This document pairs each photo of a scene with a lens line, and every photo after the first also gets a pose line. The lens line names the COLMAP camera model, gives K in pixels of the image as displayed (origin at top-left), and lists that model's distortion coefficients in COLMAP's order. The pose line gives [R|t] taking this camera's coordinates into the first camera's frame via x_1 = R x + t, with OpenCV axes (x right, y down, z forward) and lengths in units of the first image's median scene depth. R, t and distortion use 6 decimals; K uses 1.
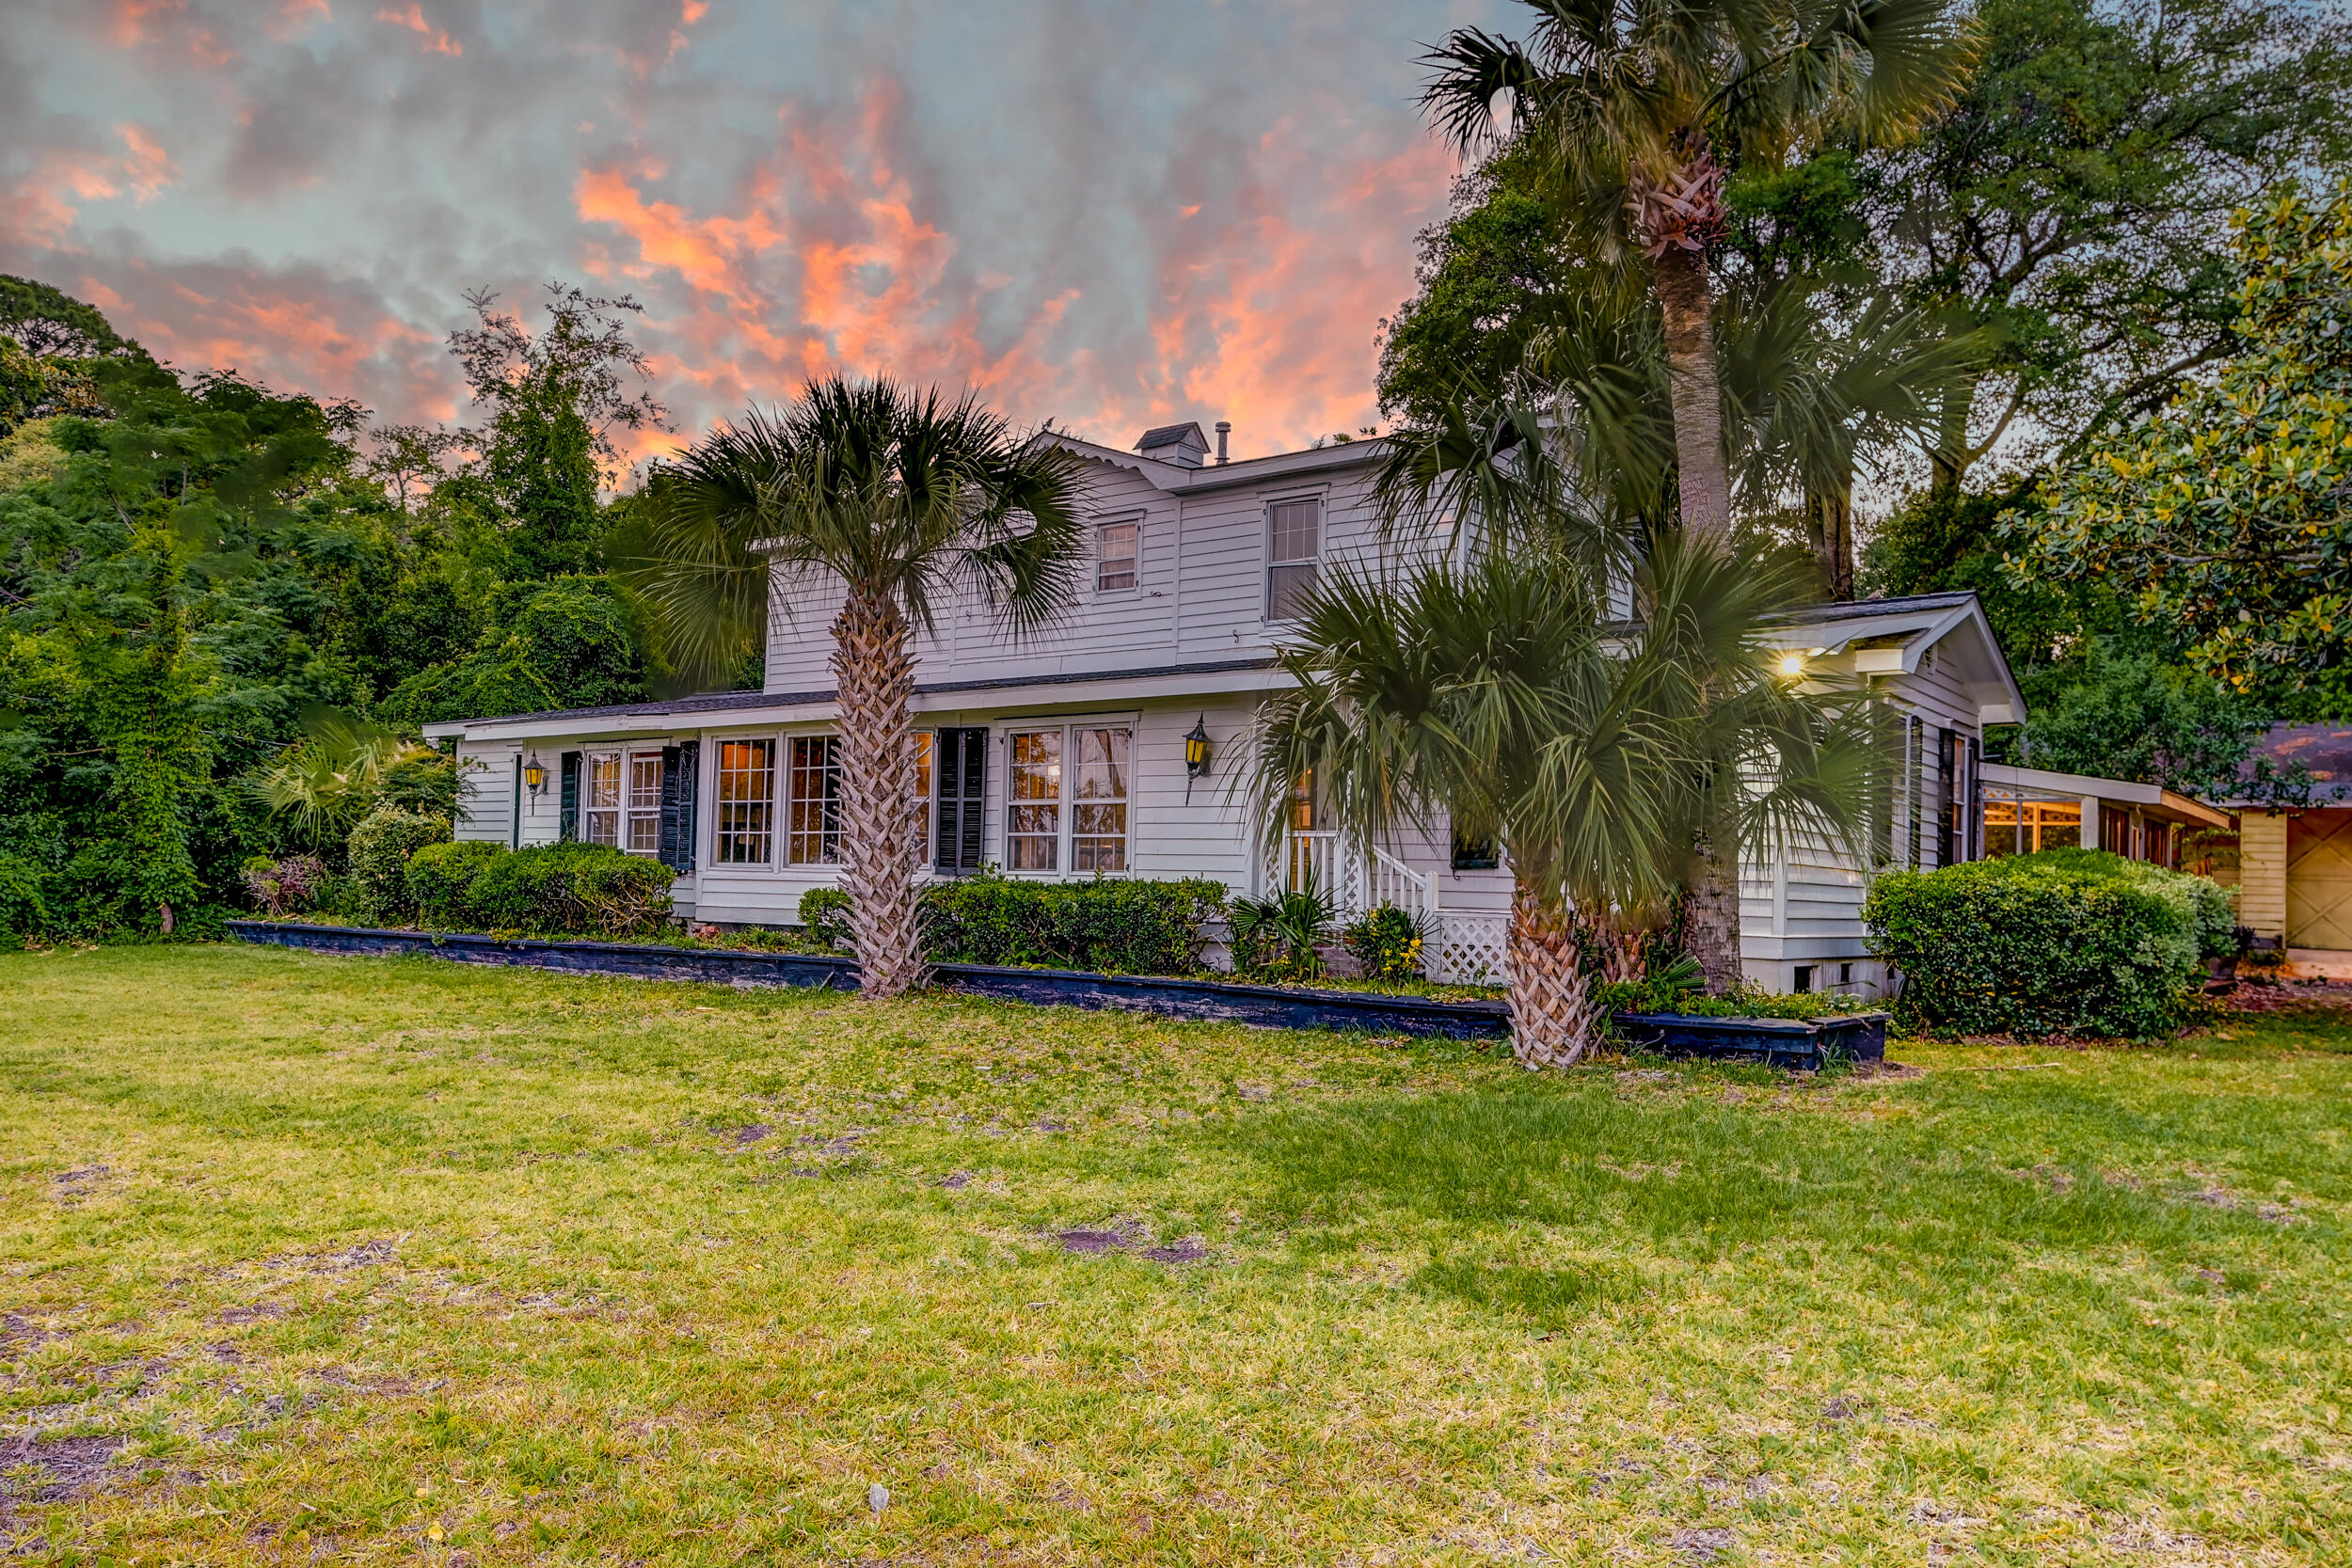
lens RADIAL K [[1593.3, 0, 1169.5], [0, 1593.3, 794.0], [0, 0, 1]] dist [0.022372, 0.008175]
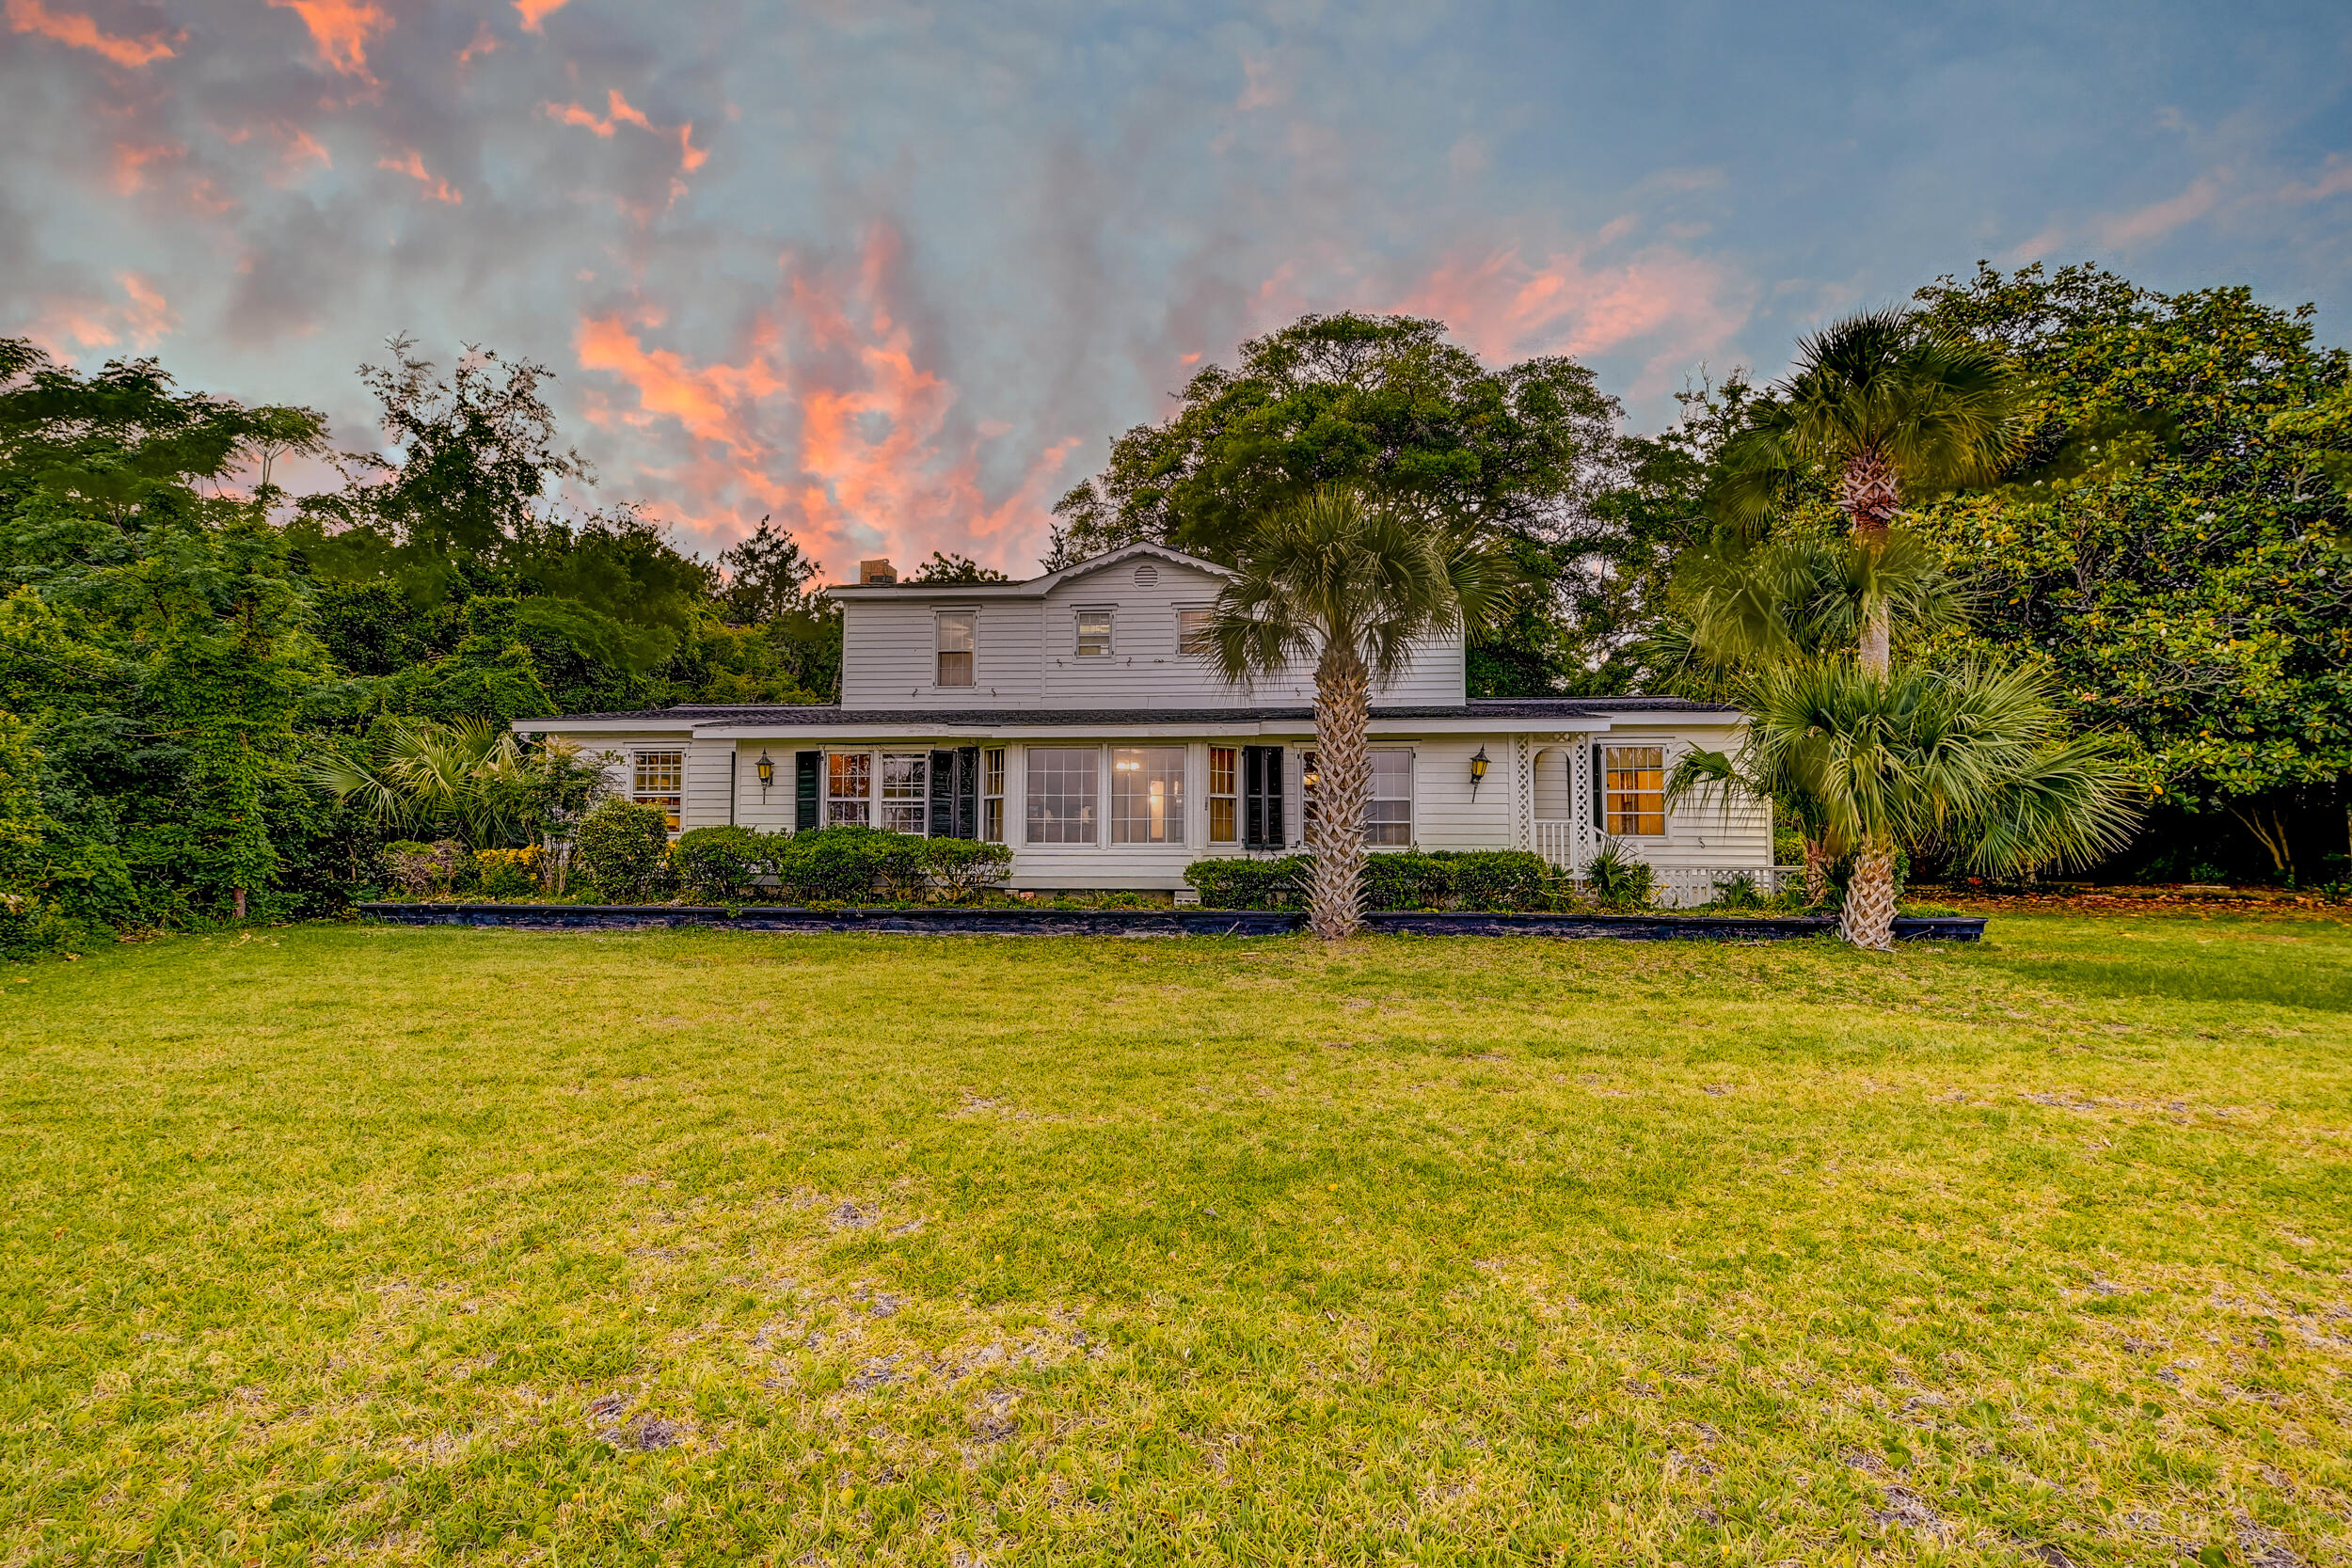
lens RADIAL K [[1029.8, 0, 1137.0], [0, 1029.8, 793.5], [0, 0, 1]] dist [-0.007100, -0.007118]
pose [[0.865188, 0.019179, 0.501080, -0.579406], [-0.014805, 0.999810, -0.012704, 0.011717], [-0.501229, 0.003573, 0.865307, 0.226129]]
